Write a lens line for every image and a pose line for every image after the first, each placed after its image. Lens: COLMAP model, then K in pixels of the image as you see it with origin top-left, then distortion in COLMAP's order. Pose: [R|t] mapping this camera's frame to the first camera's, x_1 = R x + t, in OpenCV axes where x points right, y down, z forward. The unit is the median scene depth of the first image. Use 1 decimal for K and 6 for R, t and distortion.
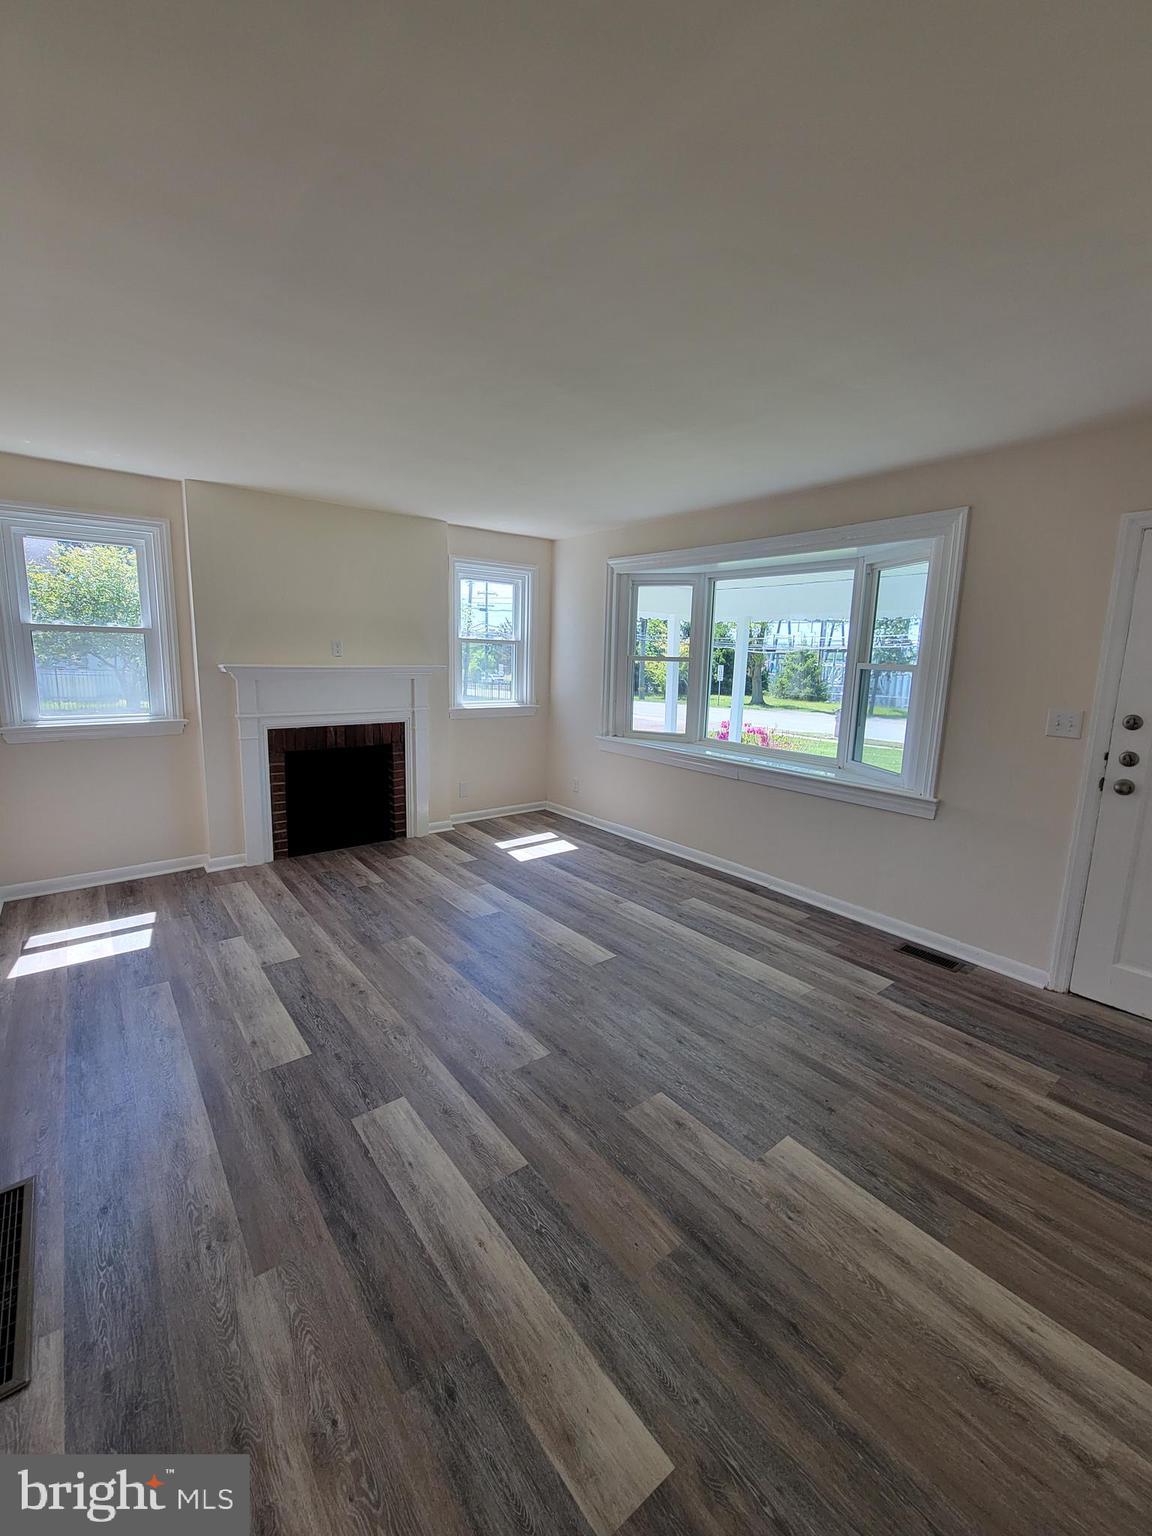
lens RADIAL K [[630.0, 0, 576.1], [0, 630.0, 761.7], [0, 0, 1]] dist [-0.004990, 0.001558]
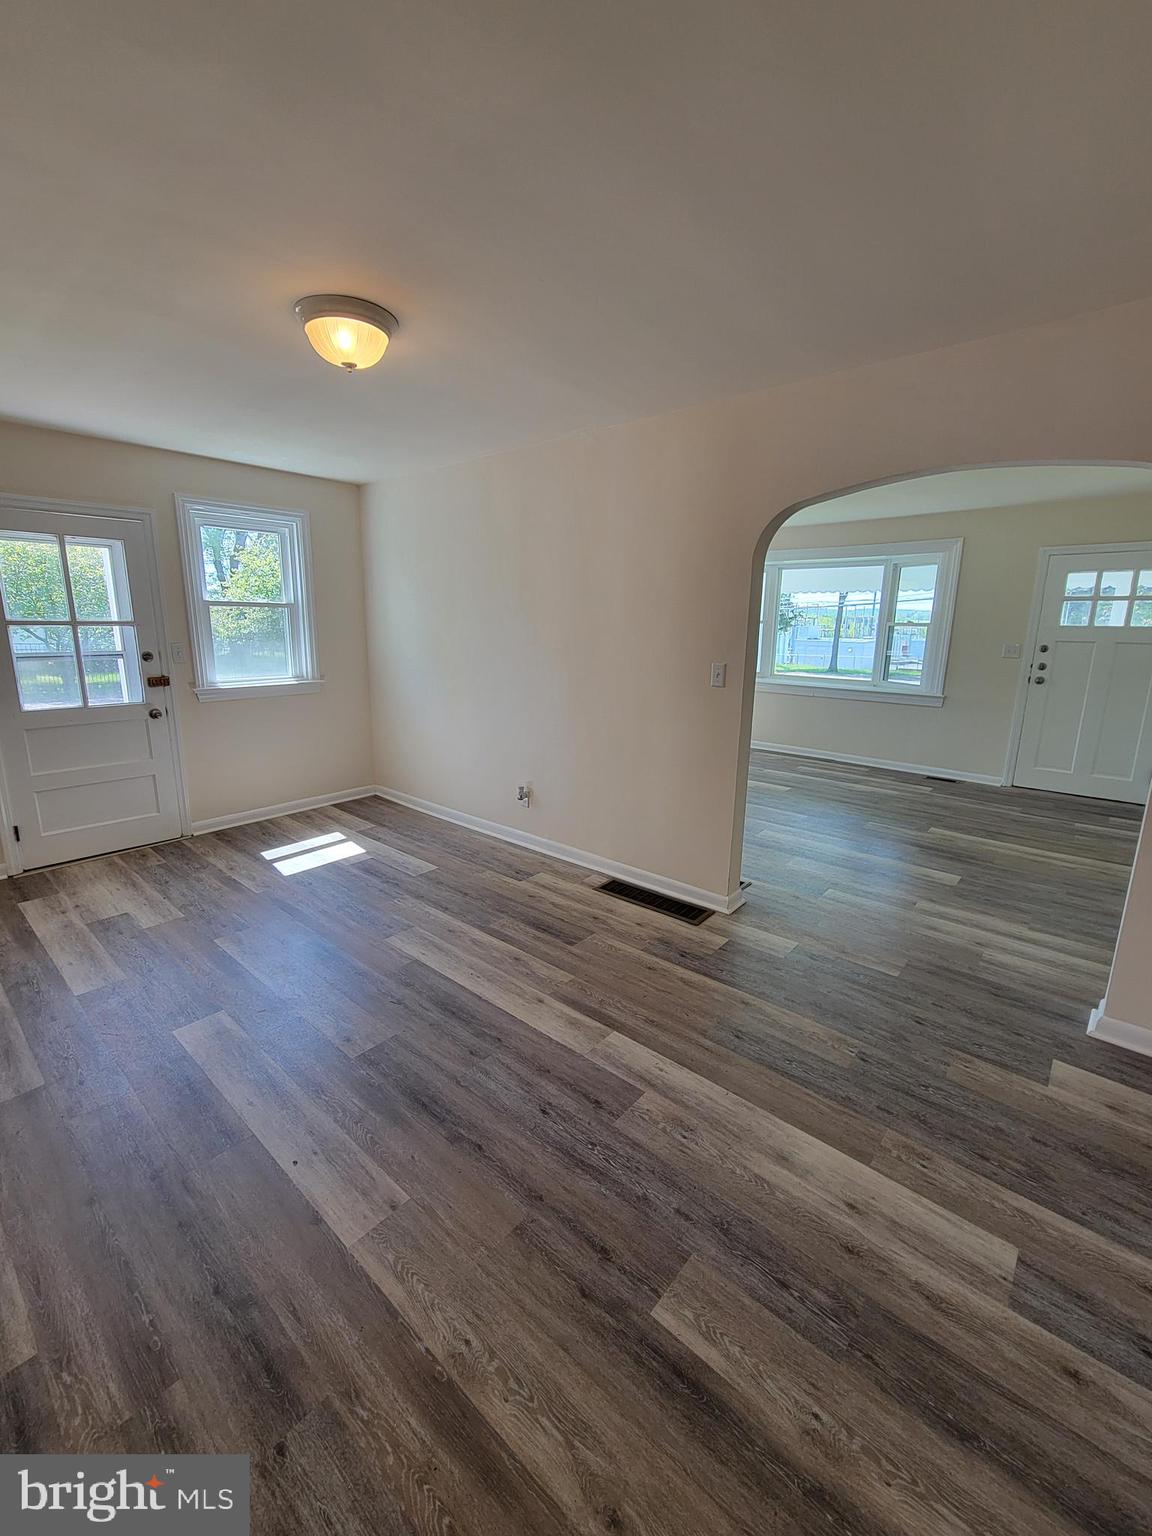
lens RADIAL K [[630.0, 0, 578.5], [0, 630.0, 762.9], [0, 0, 1]] dist [-0.004990, 0.001558]
pose [[0.982085, -0.056330, 0.179820, -0.757017], [0.046311, 0.997157, 0.059444, 0.088843], [-0.182657, -0.050052, 0.981902, -0.579148]]
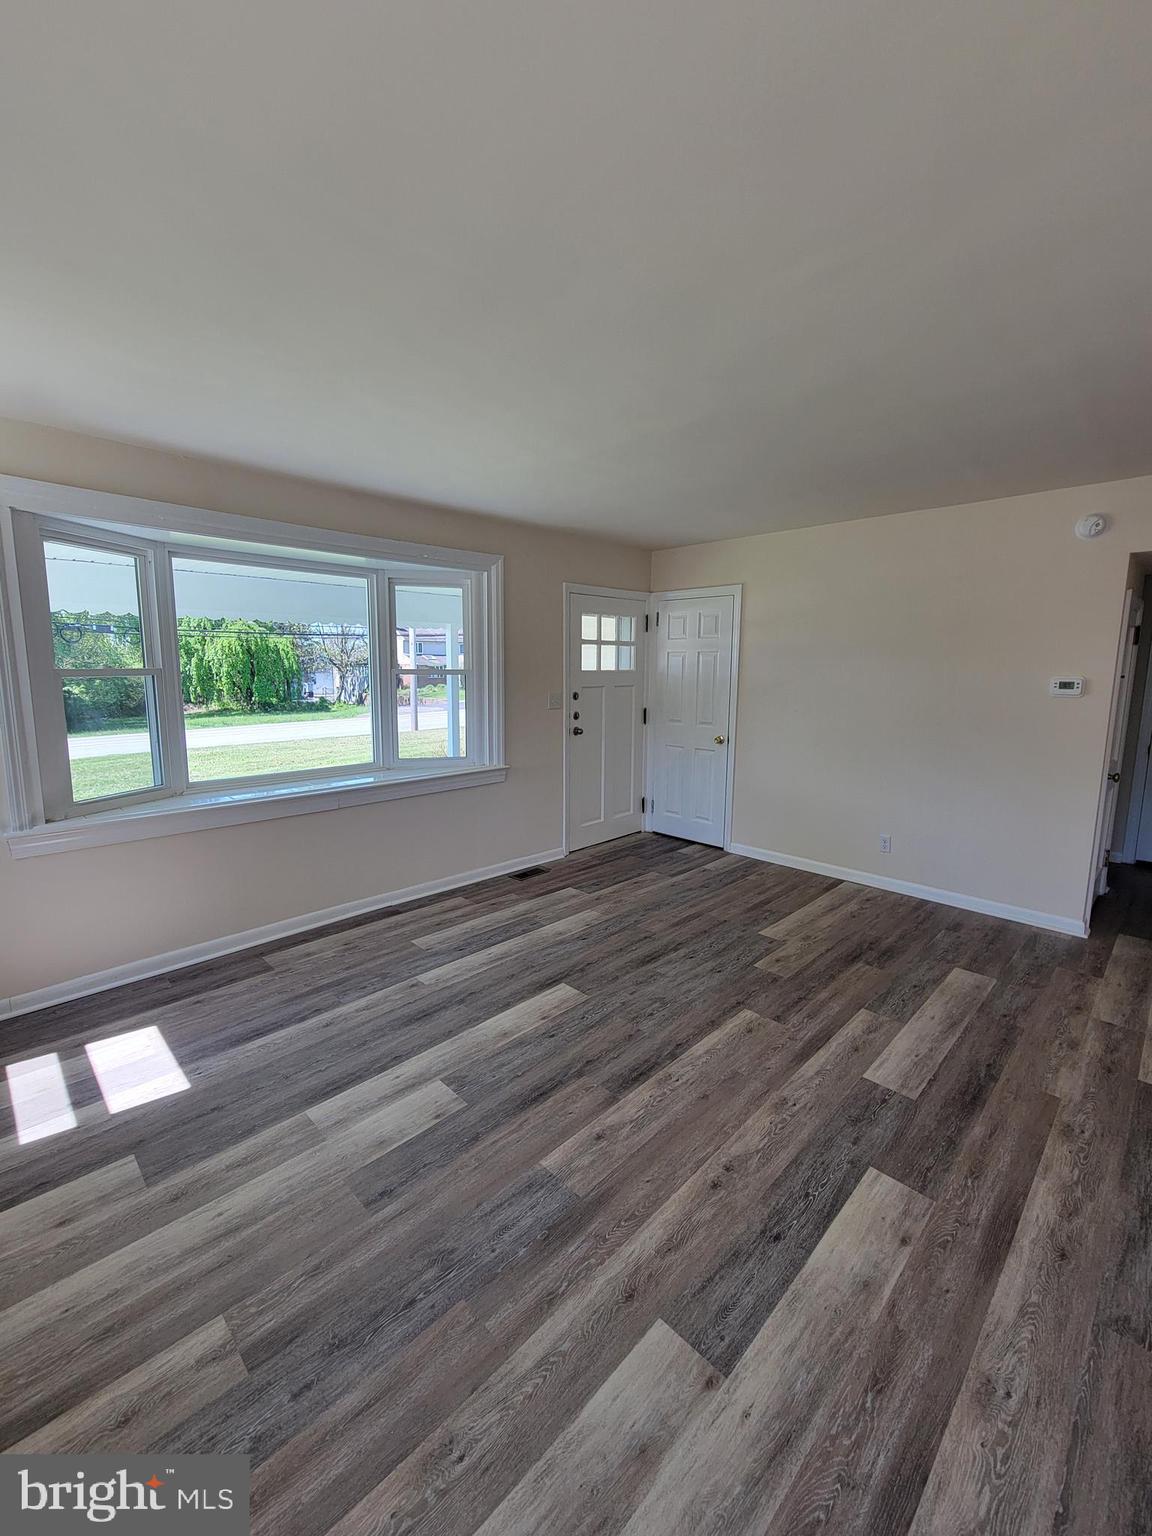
lens RADIAL K [[630.0, 0, 560.0], [0, 630.0, 758.8], [0, 0, 1]] dist [-0.004990, 0.001558]
pose [[-0.105303, -0.172537, 0.979358, -0.715438], [0.163034, 0.968513, 0.188156, -0.177271], [-0.980985, 0.179482, -0.073858, 0.896490]]
